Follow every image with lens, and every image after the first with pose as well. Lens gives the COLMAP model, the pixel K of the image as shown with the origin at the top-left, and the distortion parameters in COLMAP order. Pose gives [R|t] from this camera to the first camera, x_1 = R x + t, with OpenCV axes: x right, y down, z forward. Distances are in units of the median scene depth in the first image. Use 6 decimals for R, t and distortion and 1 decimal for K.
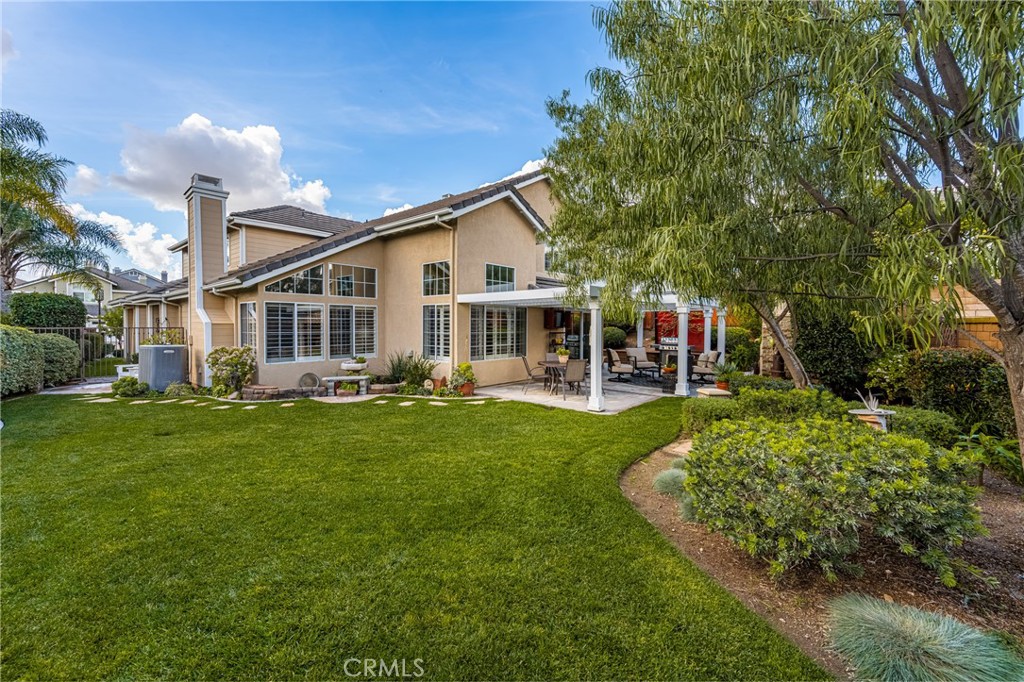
lens RADIAL K [[430.3, 0, 512.0], [0, 430.3, 341.0], [0, 0, 1]] dist [0.016215, 0.000097]
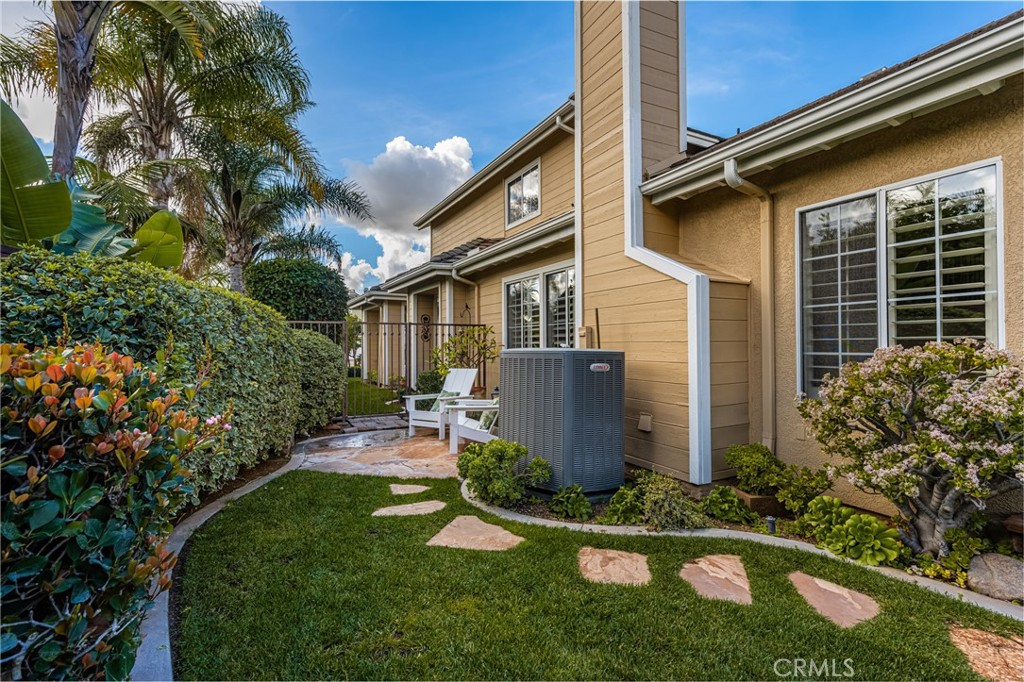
lens RADIAL K [[485.3, 0, 512.0], [0, 485.3, 341.0], [0, 0, 1]] dist [0.000461, -0.000089]
pose [[0.936307, -0.006253, -0.351127, -0.613340], [-0.011228, 0.998797, -0.047727, 0.020052], [0.351004, 0.048630, 0.935110, 0.544049]]
